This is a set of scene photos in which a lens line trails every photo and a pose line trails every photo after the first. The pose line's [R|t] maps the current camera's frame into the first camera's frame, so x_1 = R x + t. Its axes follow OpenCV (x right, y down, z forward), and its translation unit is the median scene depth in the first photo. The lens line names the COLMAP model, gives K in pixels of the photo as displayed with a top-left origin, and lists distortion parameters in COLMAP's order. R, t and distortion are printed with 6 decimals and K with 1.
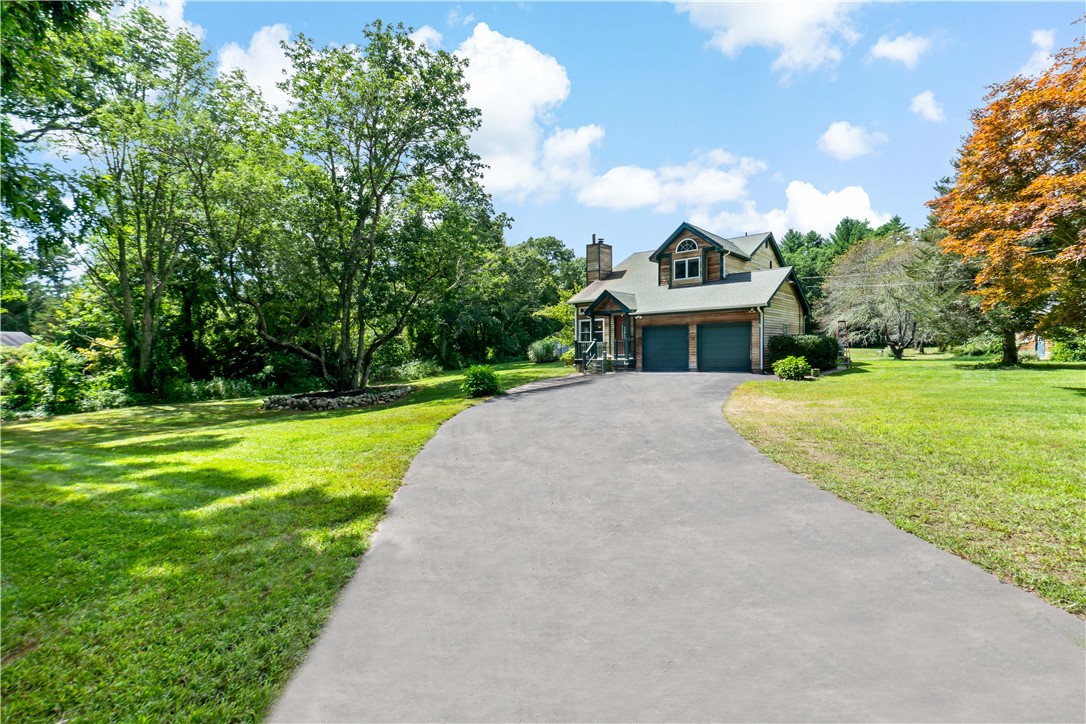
lens RADIAL K [[494.7, 0, 543.0], [0, 494.7, 362.0], [0, 0, 1]] dist [-0.001568, -0.008646]
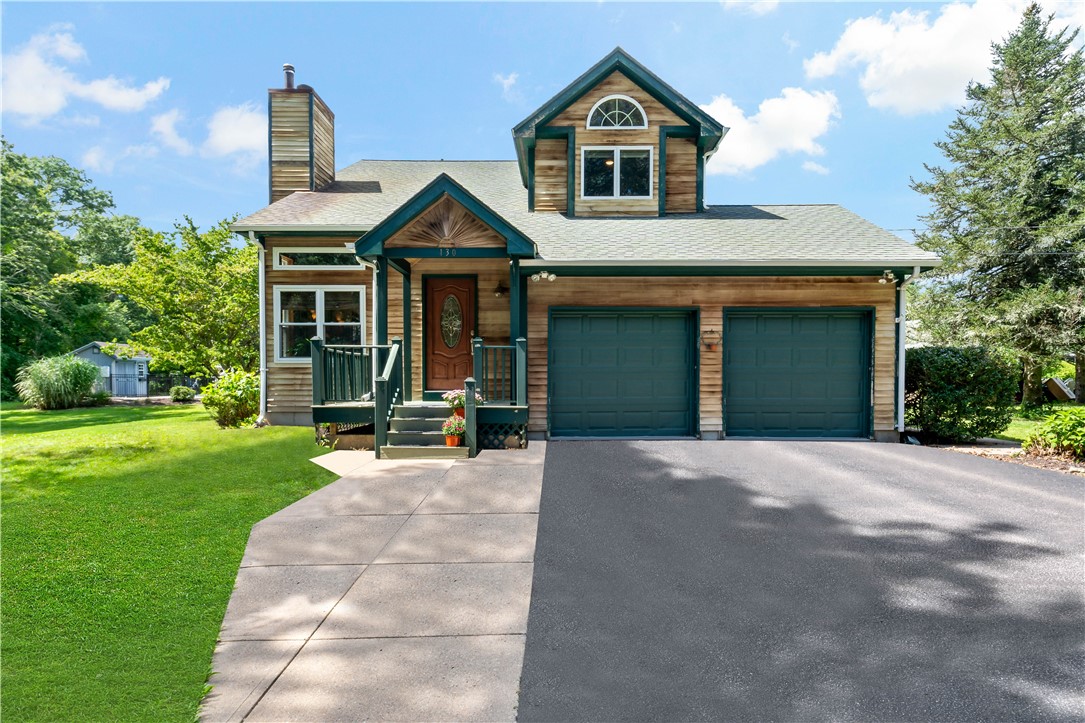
lens RADIAL K [[599.5, 0, 543.4], [0, 599.5, 414.7], [0, 0, 1]] dist [0.003260, 0.000856]
pose [[0.749160, -0.014276, 0.662236, -0.069314], [0.001150, 0.999794, 0.020251, -0.006723], [-0.662389, -0.014409, 0.749022, 0.666199]]
